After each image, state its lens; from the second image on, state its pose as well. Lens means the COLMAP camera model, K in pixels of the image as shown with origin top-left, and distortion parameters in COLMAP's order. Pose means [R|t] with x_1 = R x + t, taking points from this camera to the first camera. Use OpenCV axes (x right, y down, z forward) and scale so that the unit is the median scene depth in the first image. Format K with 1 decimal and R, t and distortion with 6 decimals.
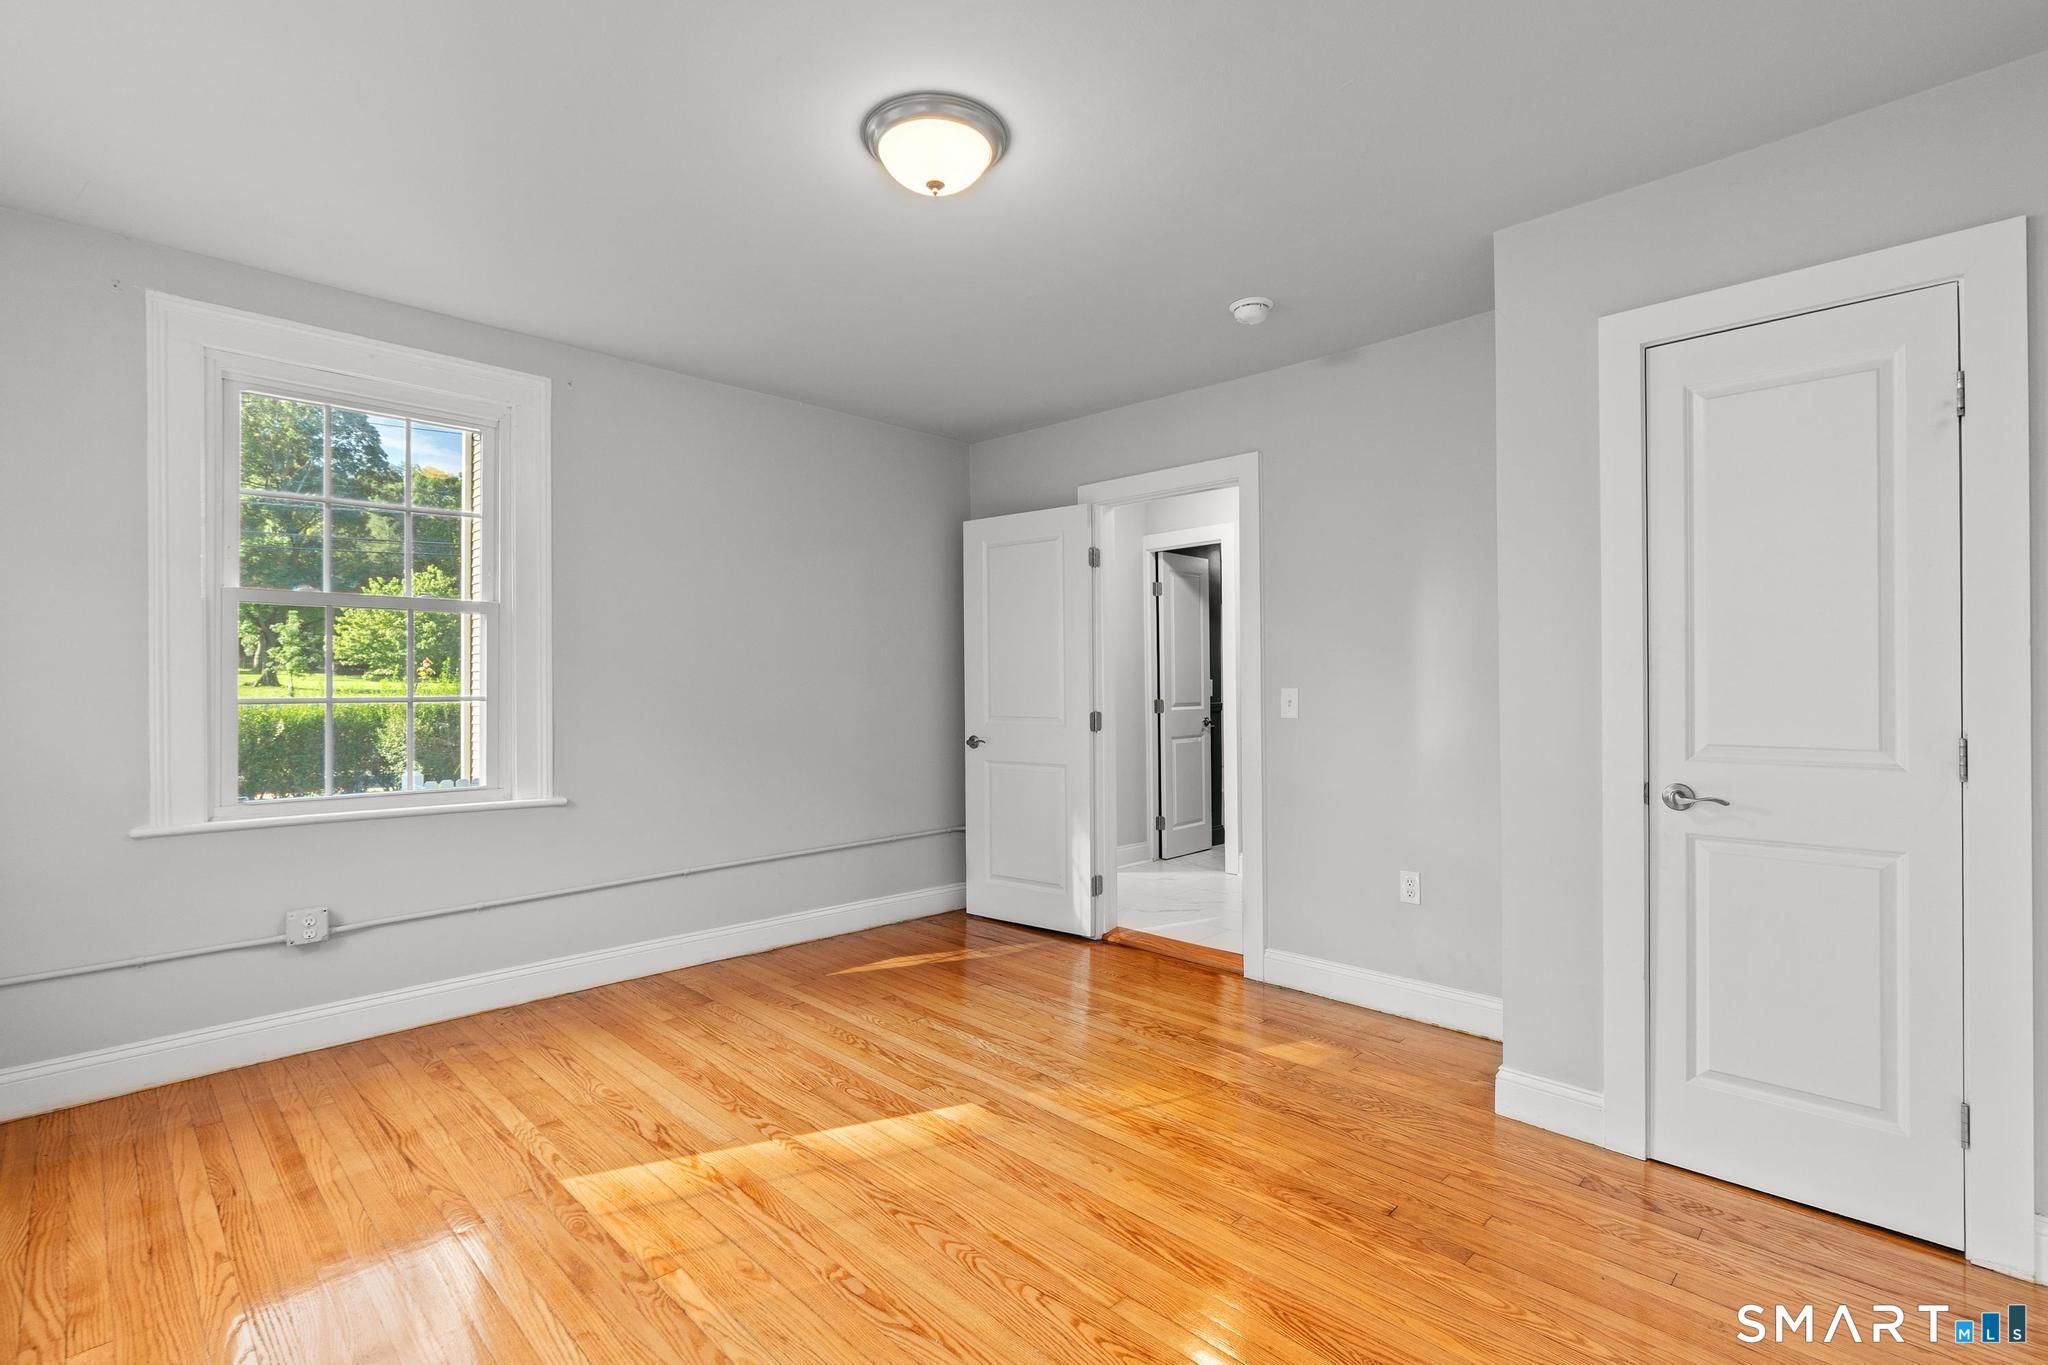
lens RADIAL K [[933.5, 0, 1021.8], [0, 933.5, 678.9], [0, 0, 1]] dist [0.000079, 0.000012]
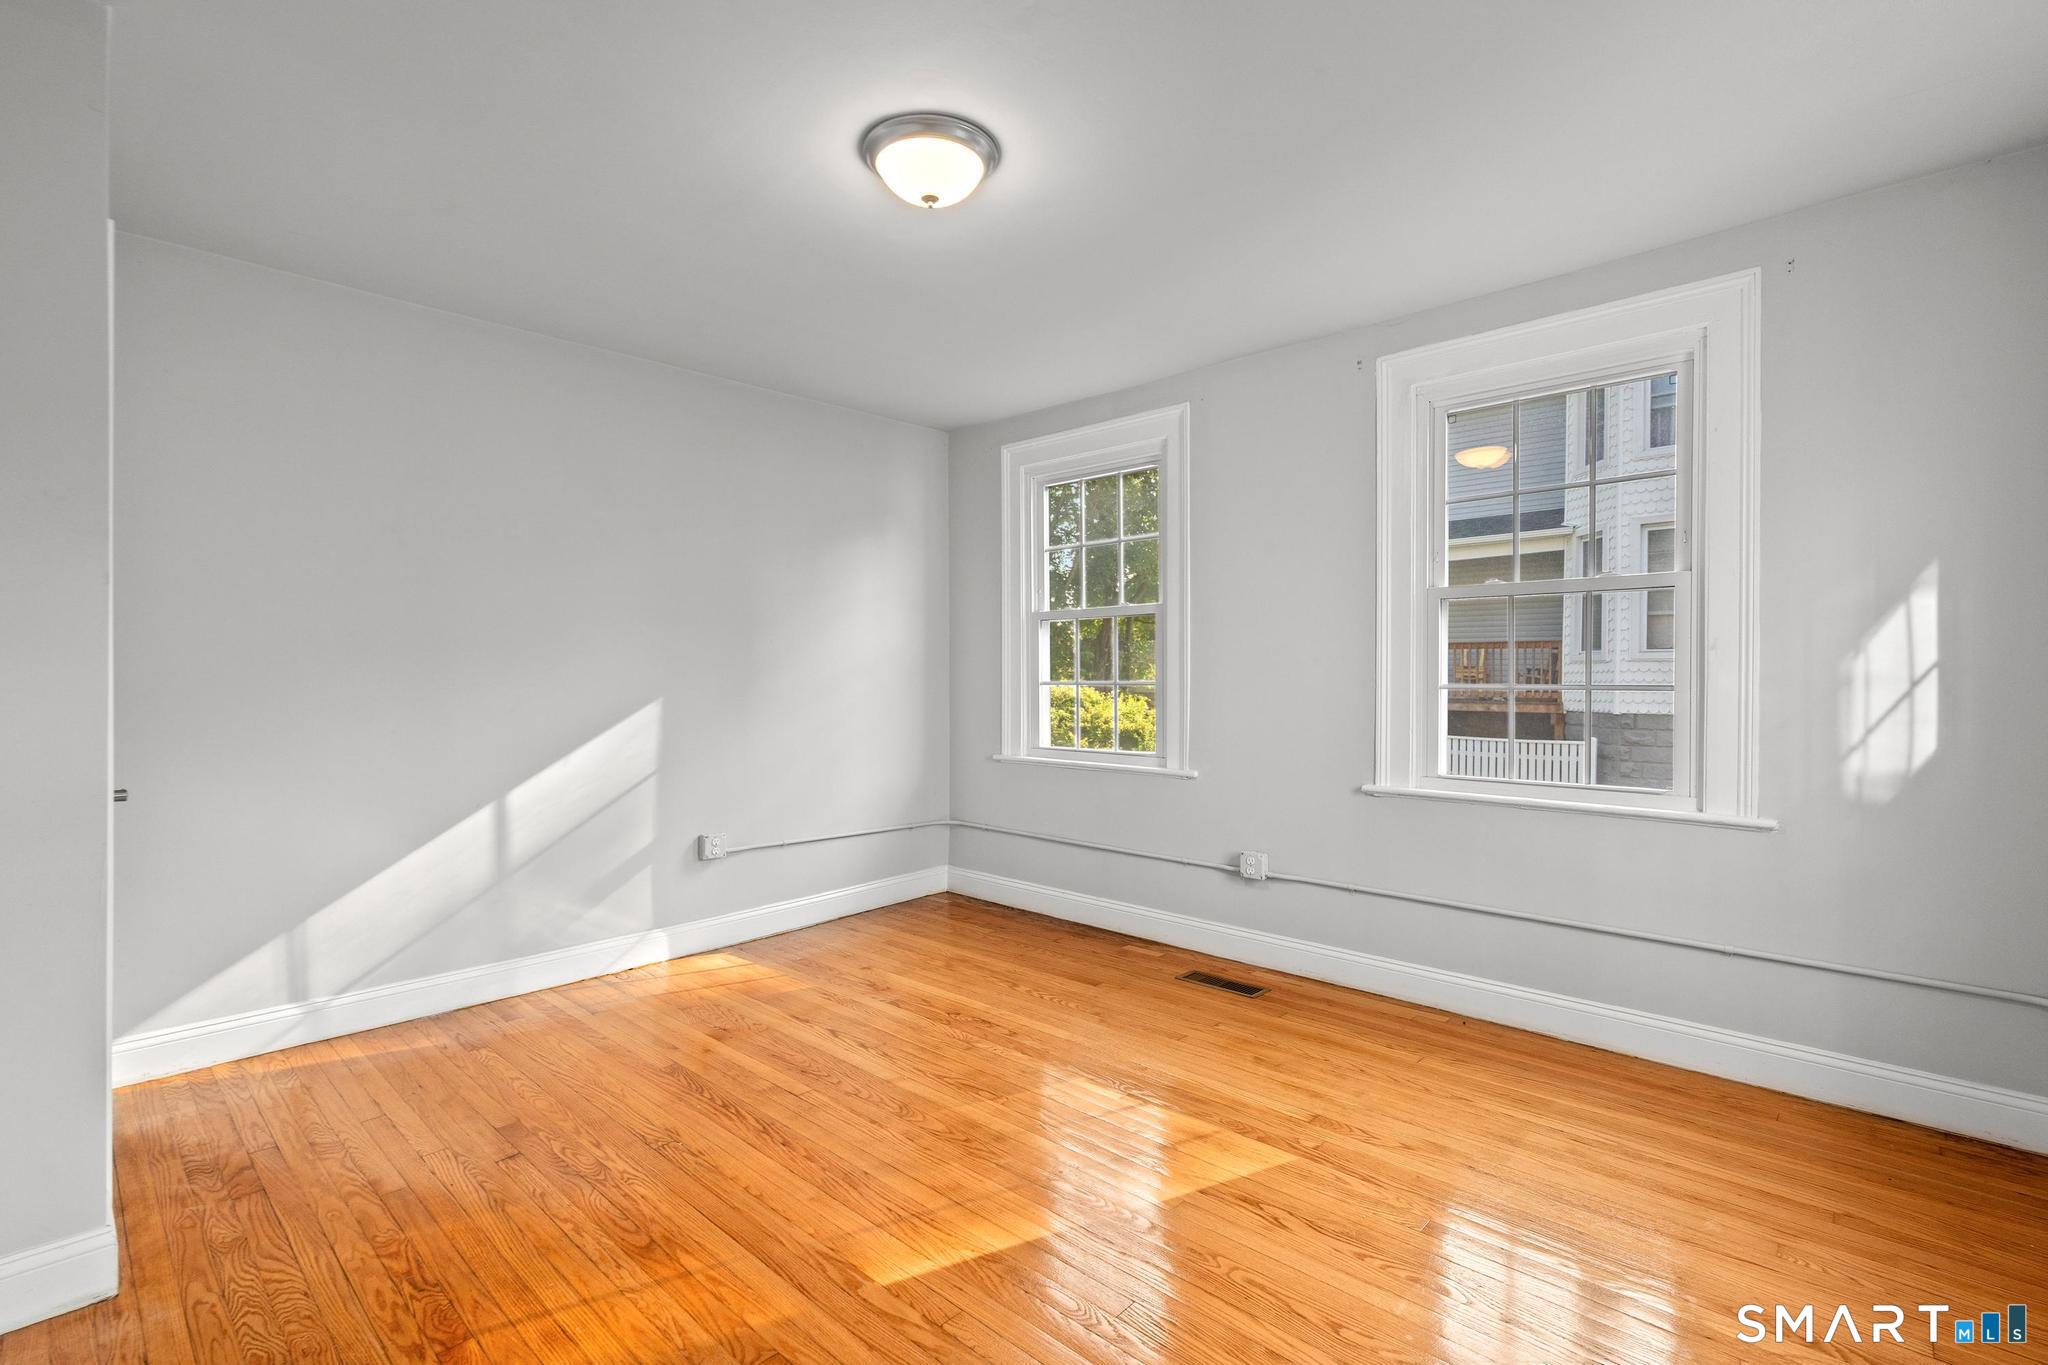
lens RADIAL K [[933.5, 0, 1026.5], [0, 933.5, 680.5], [0, 0, 1]] dist [0.000079, 0.000012]
pose [[-0.999676, -0.003778, -0.025186, -0.156012], [-0.003915, 0.999978, 0.005408, 0.008910], [0.025165, 0.005505, -0.999668, 1.884053]]
